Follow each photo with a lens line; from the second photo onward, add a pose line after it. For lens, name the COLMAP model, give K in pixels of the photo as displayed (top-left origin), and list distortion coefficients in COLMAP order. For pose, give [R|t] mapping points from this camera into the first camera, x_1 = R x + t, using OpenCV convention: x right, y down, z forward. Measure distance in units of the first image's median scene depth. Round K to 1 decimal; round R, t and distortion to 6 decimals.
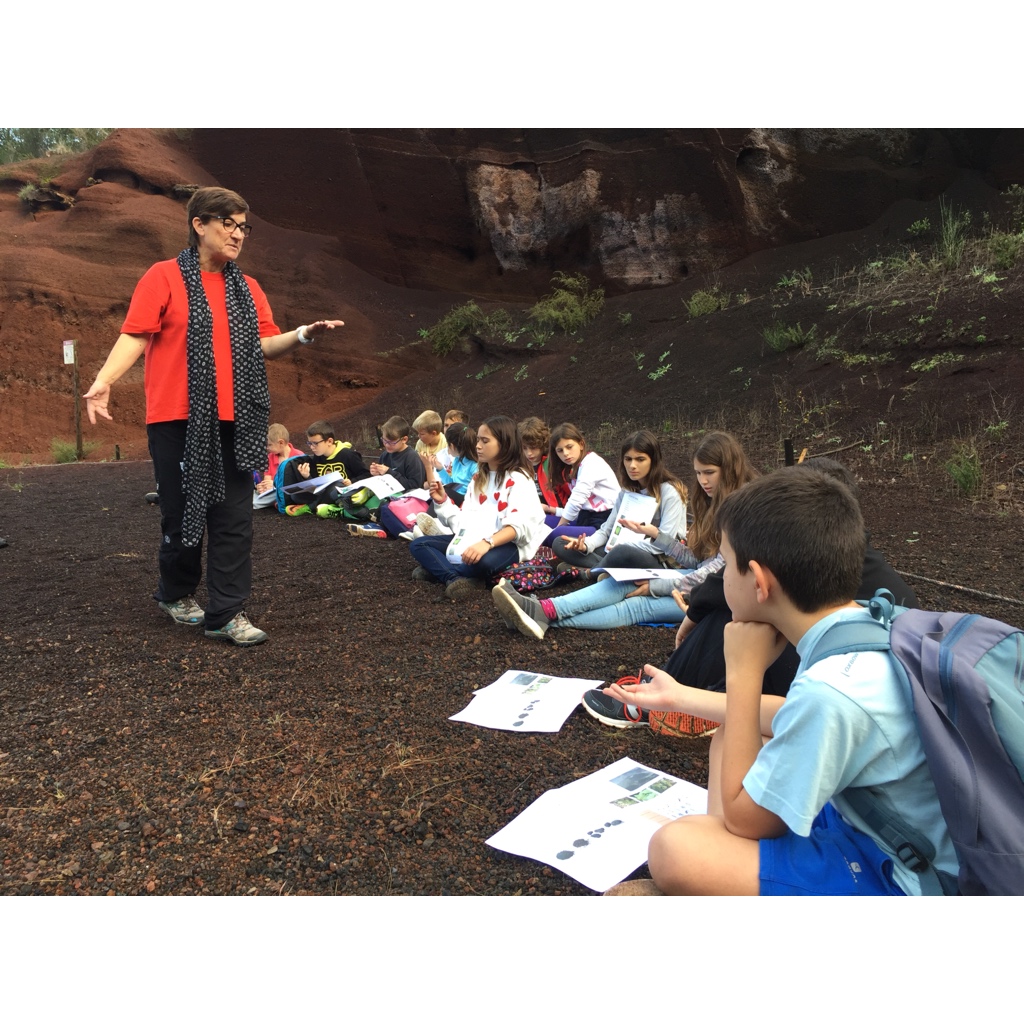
lens RADIAL K [[878.7, 0, 510.9], [0, 878.7, 512.8], [0, 0, 1]] dist [0.041312, -0.011916]
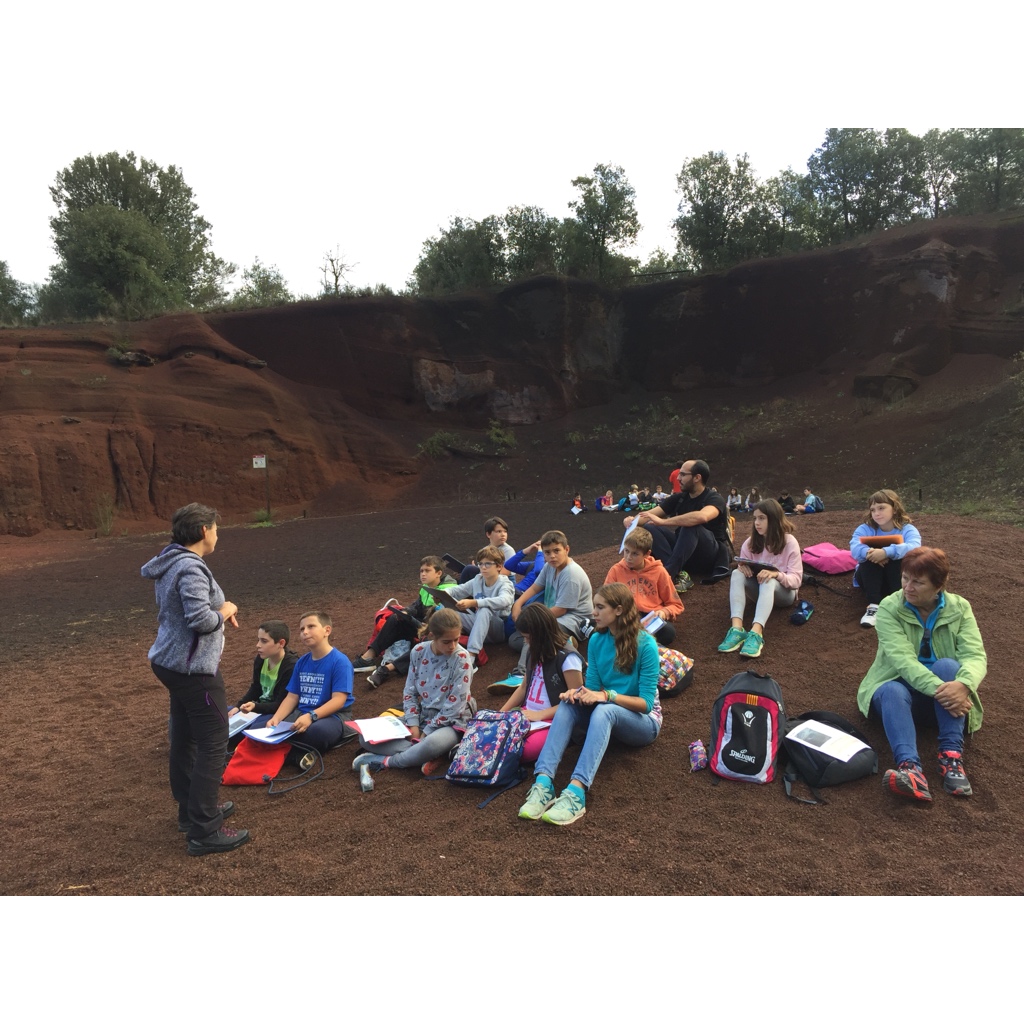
lens RADIAL K [[878.7, 0, 512.7], [0, 878.7, 510.4], [0, 0, 1]] dist [0.041312, -0.011916]
pose [[0.827687, -0.059319, 0.558046, -0.989154], [0.096376, 0.994649, -0.037214, 0.033264], [-0.552853, 0.084584, 0.828975, -0.711933]]
